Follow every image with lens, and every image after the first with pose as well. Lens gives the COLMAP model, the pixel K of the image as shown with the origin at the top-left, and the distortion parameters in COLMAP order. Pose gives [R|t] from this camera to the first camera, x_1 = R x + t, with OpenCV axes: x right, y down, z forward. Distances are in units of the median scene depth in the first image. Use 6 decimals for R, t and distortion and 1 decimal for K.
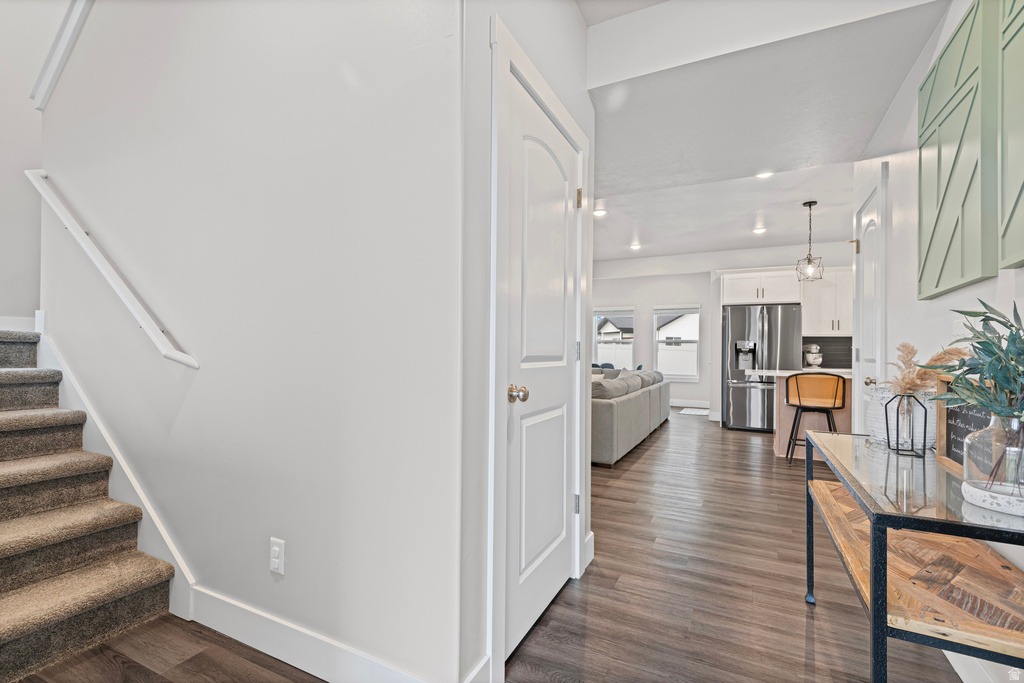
lens RADIAL K [[460.9, 0, 500.8], [0, 460.9, 343.1], [0, 0, 1]] dist [0.032394, 0.000004]
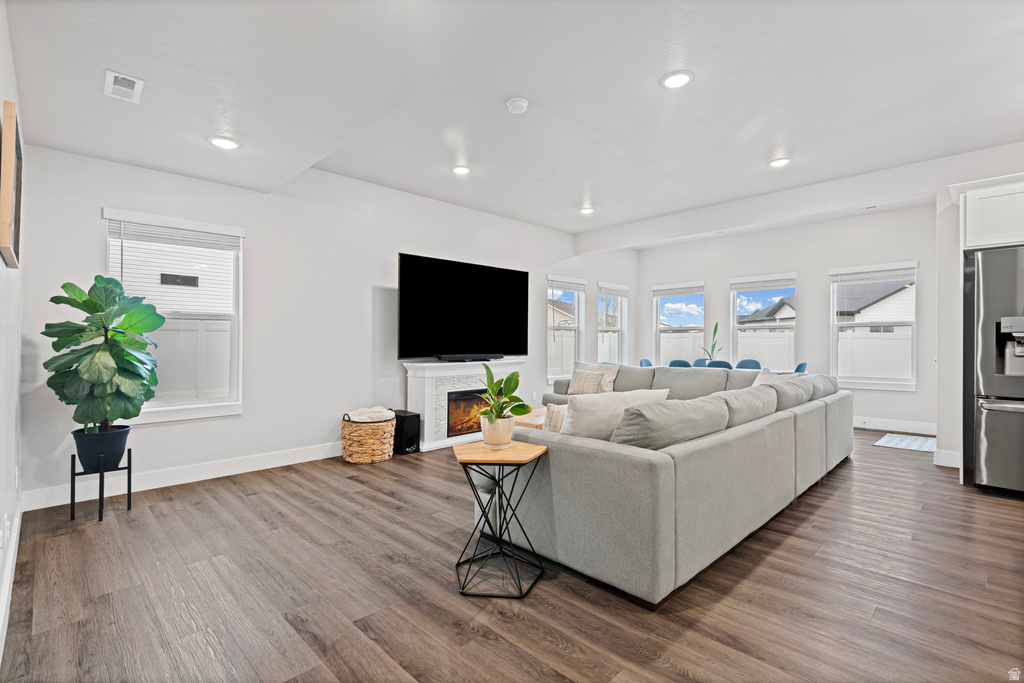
lens RADIAL K [[469.0, 0, 512.0], [0, 469.0, 341.5], [0, 0, 1]] dist [-0.002780, -0.000926]
pose [[0.949466, -0.012784, -0.313609, 0.161324], [0.016777, 0.999809, 0.010035, 0.006645], [0.313421, -0.014789, 0.949499, 0.347511]]
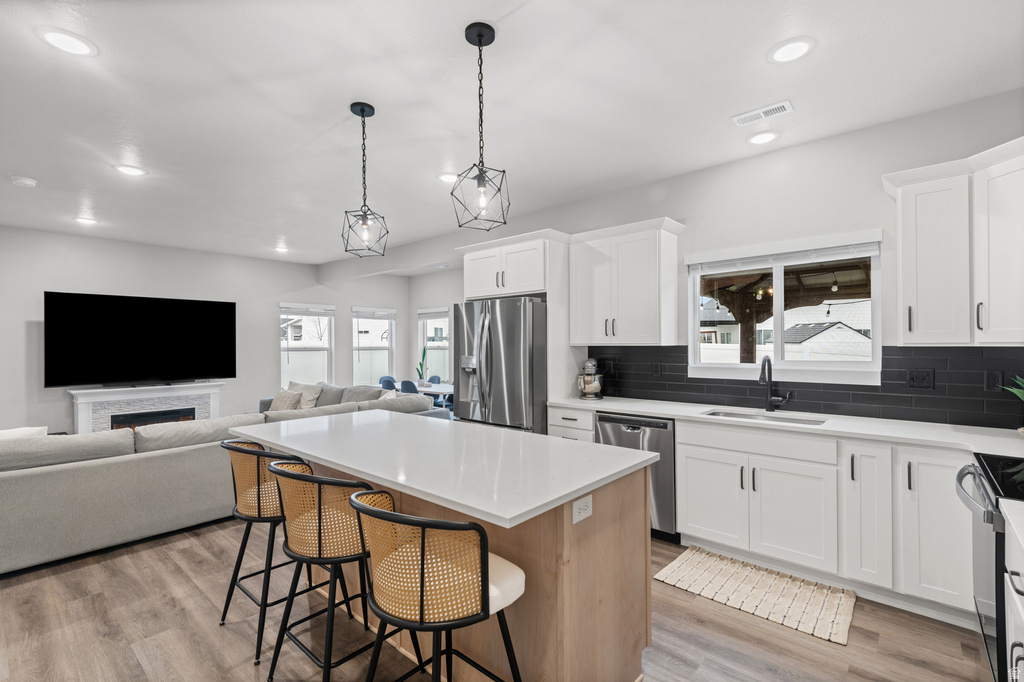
lens RADIAL K [[429.7, 0, 540.8], [0, 429.7, 347.3], [0, 0, 1]] dist [0.000036, 0.000066]
pose [[0.981053, -0.015220, -0.193141, 0.715094], [0.019406, 0.999616, 0.019797, -0.026156], [0.192766, -0.023170, 0.980971, 0.434349]]
